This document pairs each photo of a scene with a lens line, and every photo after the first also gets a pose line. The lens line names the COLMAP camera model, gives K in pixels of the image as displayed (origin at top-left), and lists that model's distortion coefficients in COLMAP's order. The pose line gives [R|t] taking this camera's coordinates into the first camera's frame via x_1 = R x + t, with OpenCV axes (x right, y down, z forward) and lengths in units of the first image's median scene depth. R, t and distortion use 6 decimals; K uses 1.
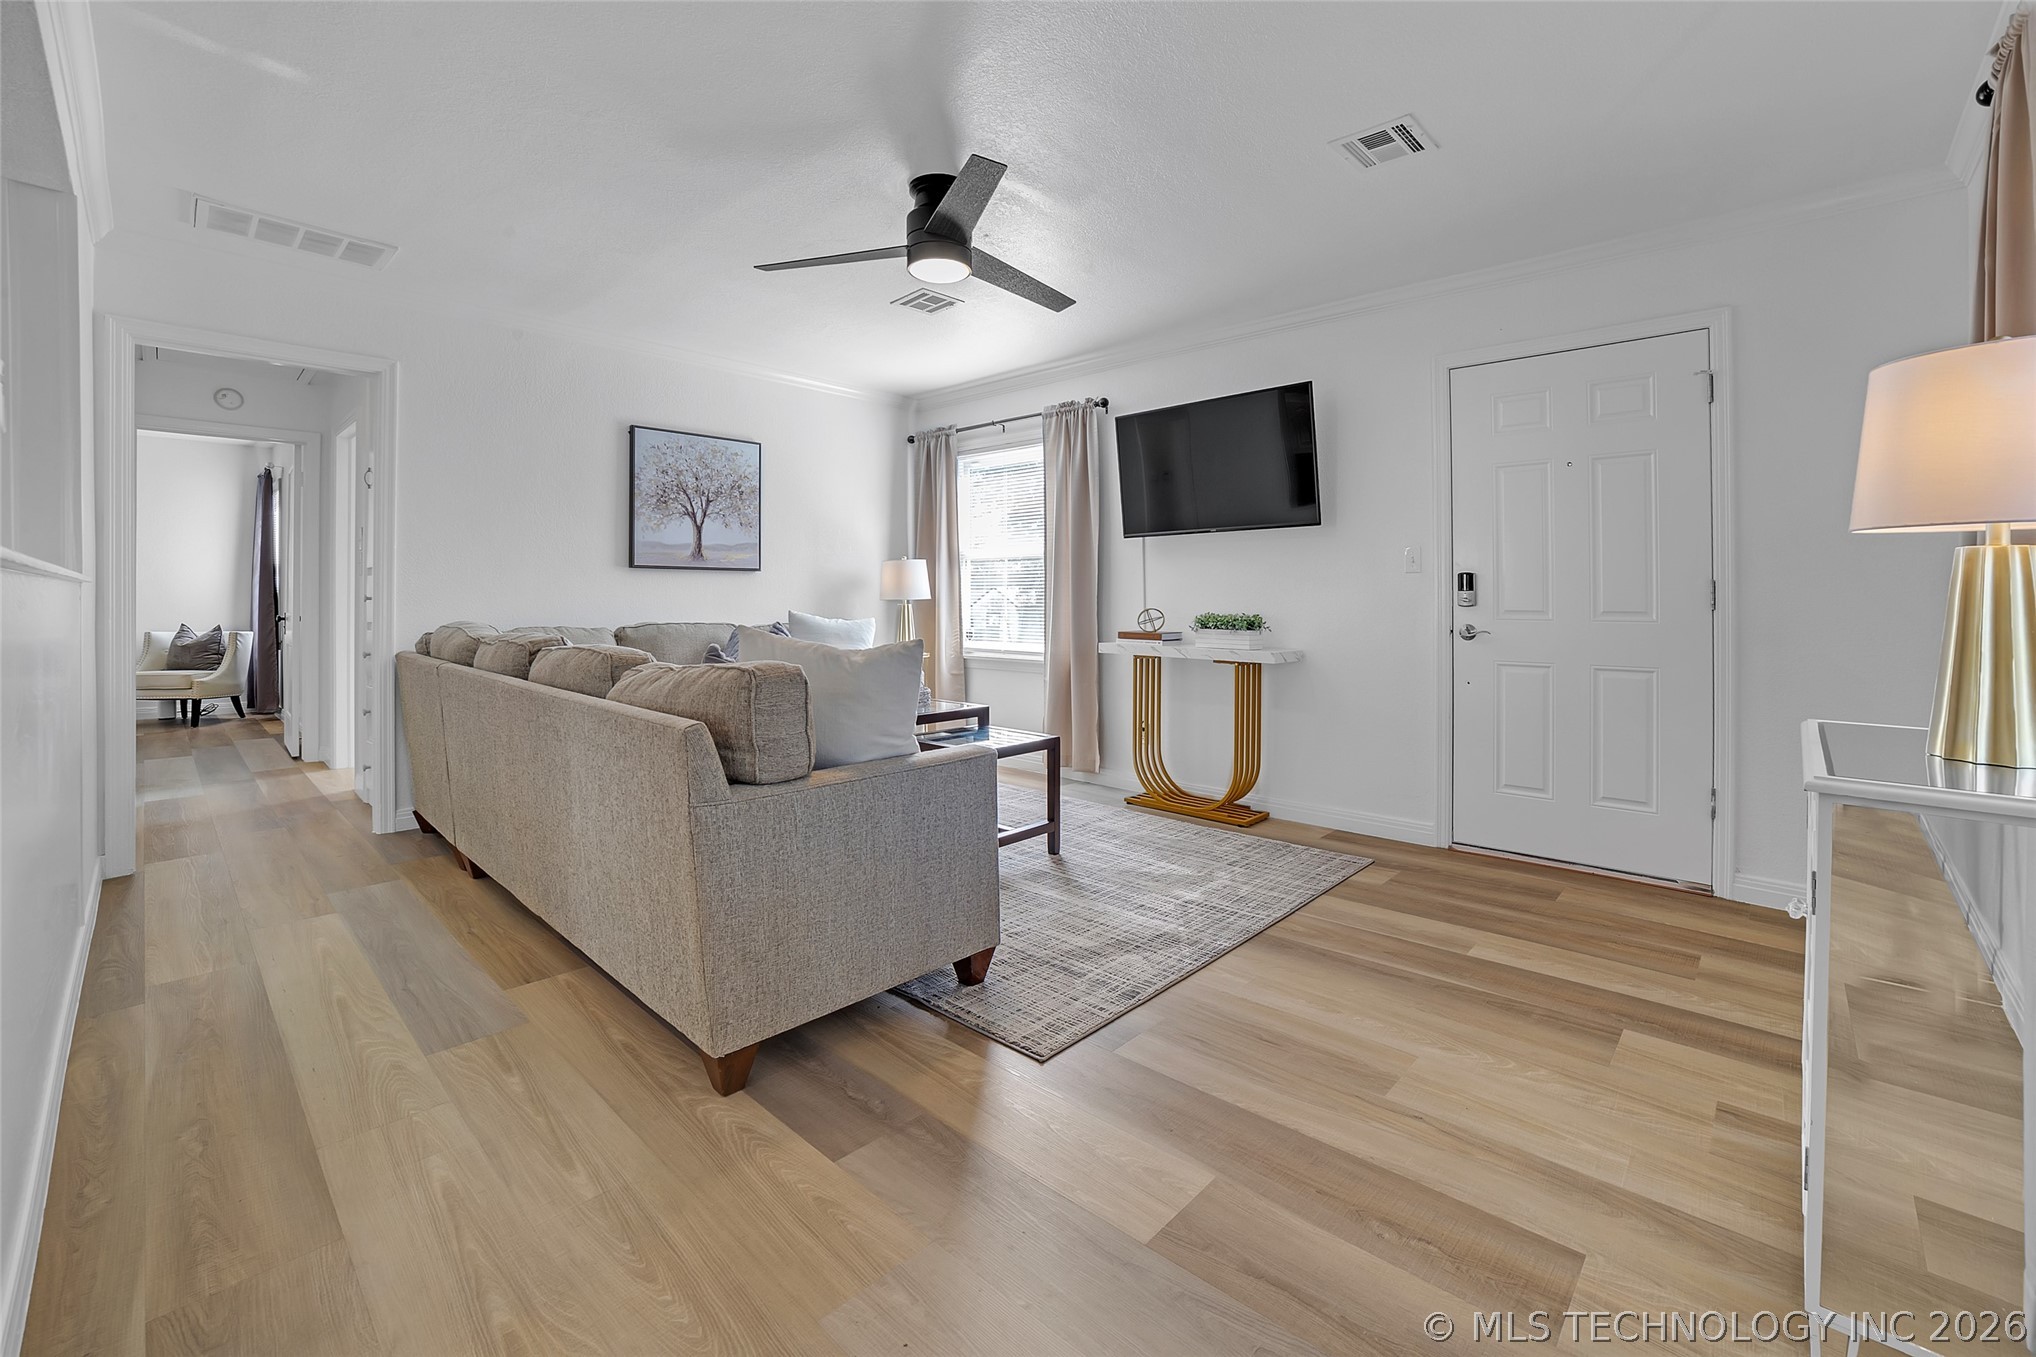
lens RADIAL K [[852.0, 0, 1031.8], [0, 852.0, 604.4], [0, 0, 1]] dist [-0.095924, 0.036966]
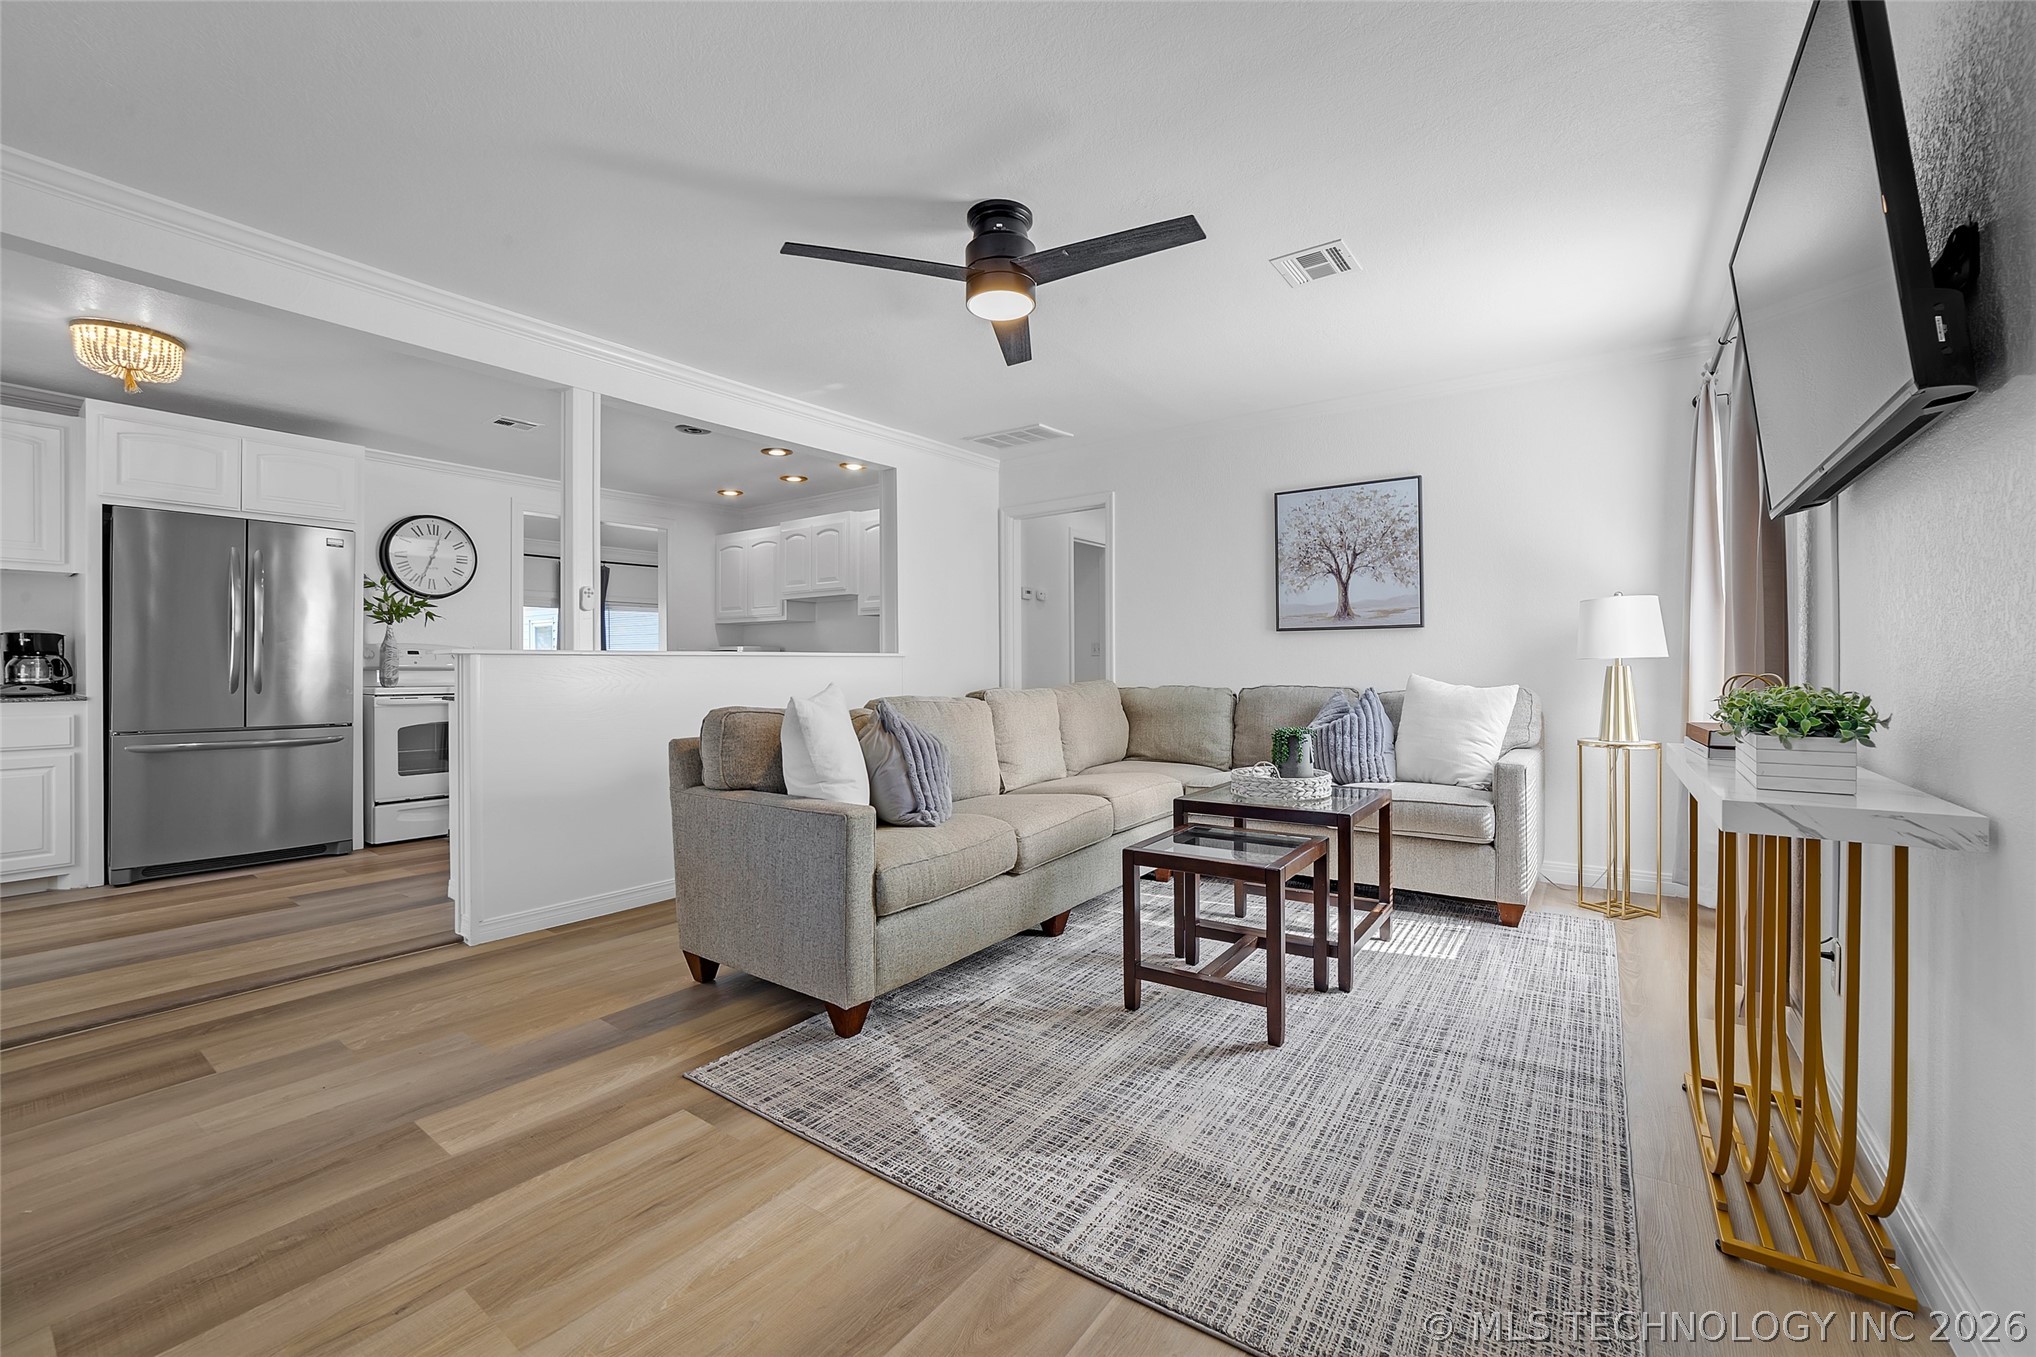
lens RADIAL K [[818.9, 0, 1018.0], [0, 818.9, 678.5], [0, 0, 1]] dist [-0.043415, 0.012322]
pose [[0.121888, 0.010515, -0.992488, 0.483782], [0.004321, 0.999929, 0.011124, 0.001372], [0.992534, -0.005645, 0.121834, 0.557044]]
